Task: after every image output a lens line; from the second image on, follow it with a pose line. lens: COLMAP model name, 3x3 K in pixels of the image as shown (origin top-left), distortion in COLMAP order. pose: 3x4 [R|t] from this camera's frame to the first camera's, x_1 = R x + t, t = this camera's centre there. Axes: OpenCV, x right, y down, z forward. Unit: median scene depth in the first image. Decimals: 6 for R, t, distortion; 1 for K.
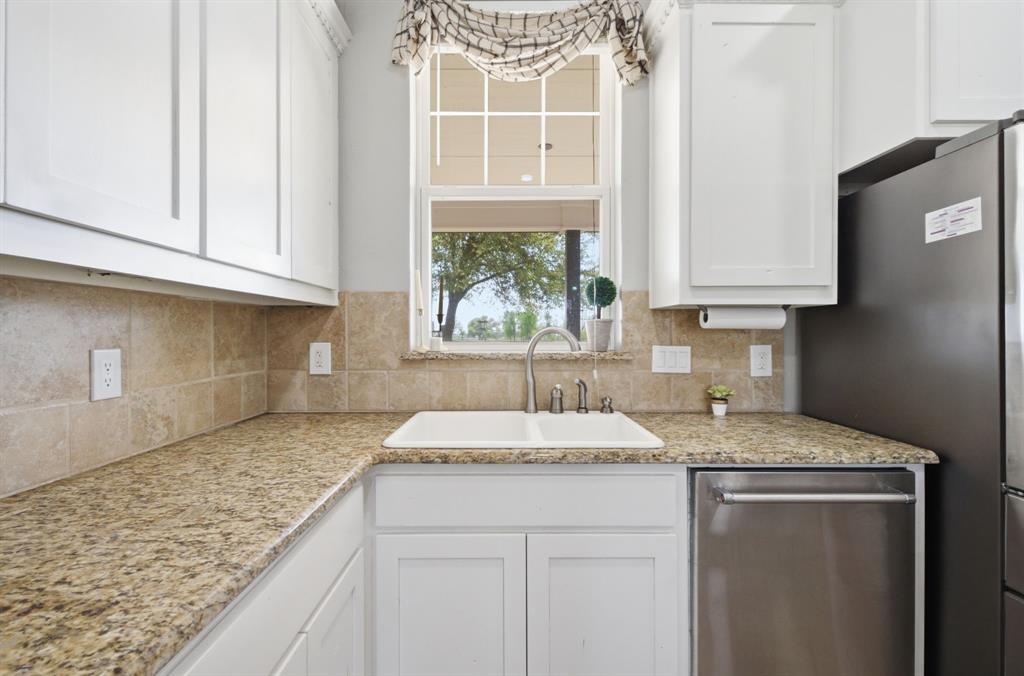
lens RADIAL K [[449.0, 0, 506.1], [0, 449.0, 336.3], [0, 0, 1]] dist [0.002086, 0.000339]
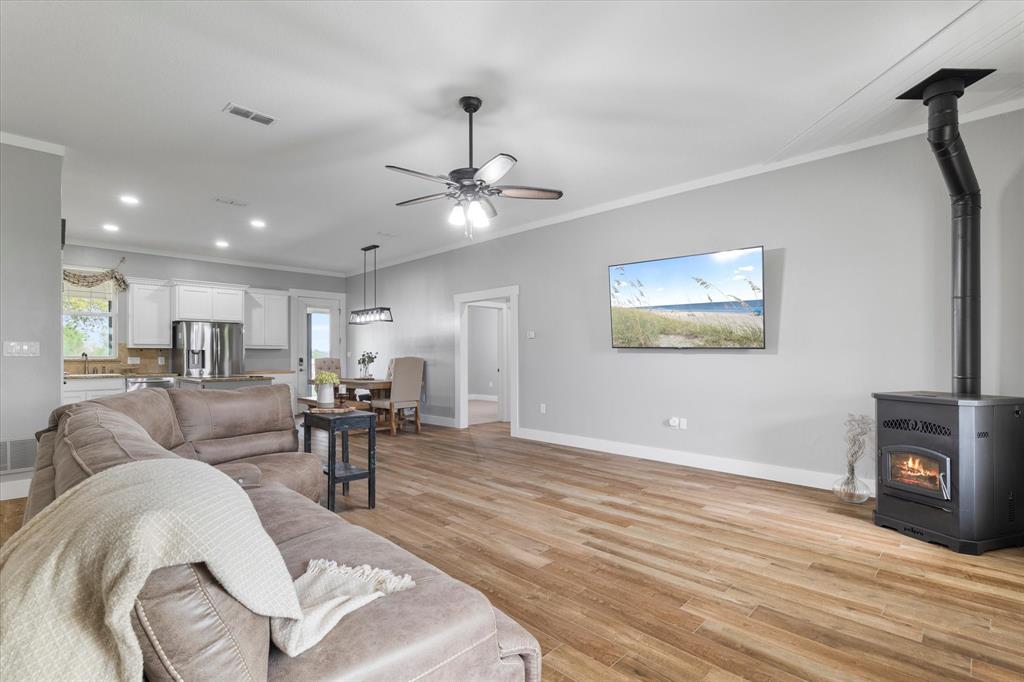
lens RADIAL K [[474.6, 0, 511.9], [0, 474.6, 357.3], [0, 0, 1]] dist [-0.000013, 0.000001]
pose [[0.698722, -0.005570, 0.715371, -0.321891], [0.007707, 0.999970, 0.000258, 0.048023], [-0.715352, 0.005333, 0.698744, -4.603982]]
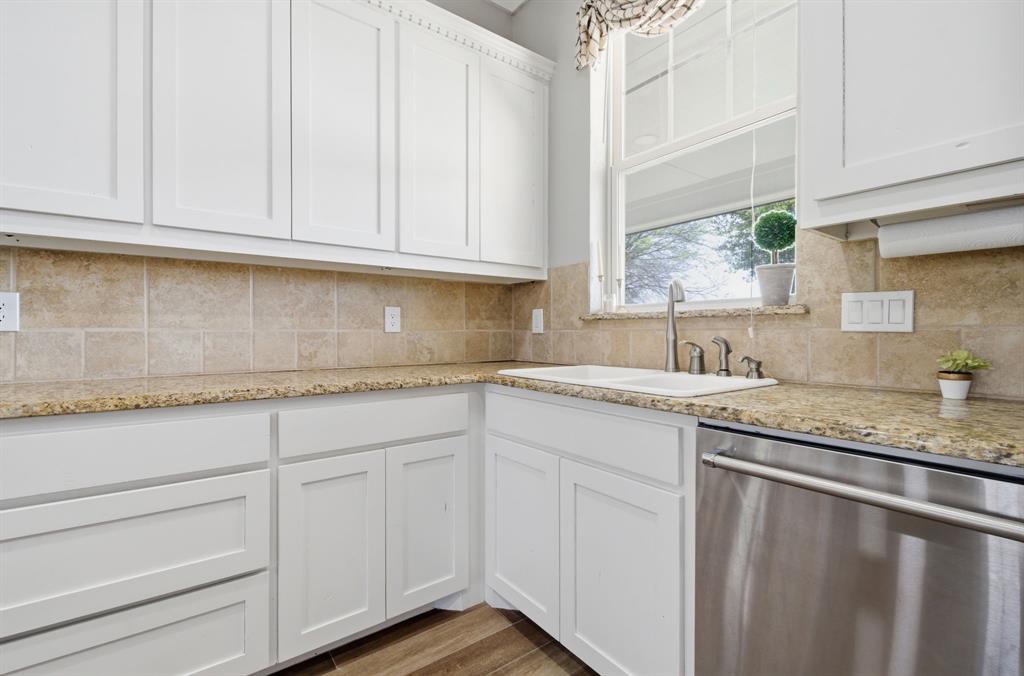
lens RADIAL K [[449.0, 0, 506.1], [0, 449.0, 336.3], [0, 0, 1]] dist [0.002086, 0.000339]
pose [[0.591778, 0.005882, -0.806079, 0.612034], [-0.002606, 0.999982, 0.005383, 0.090205], [0.806096, -0.001084, 0.591783, 0.151970]]
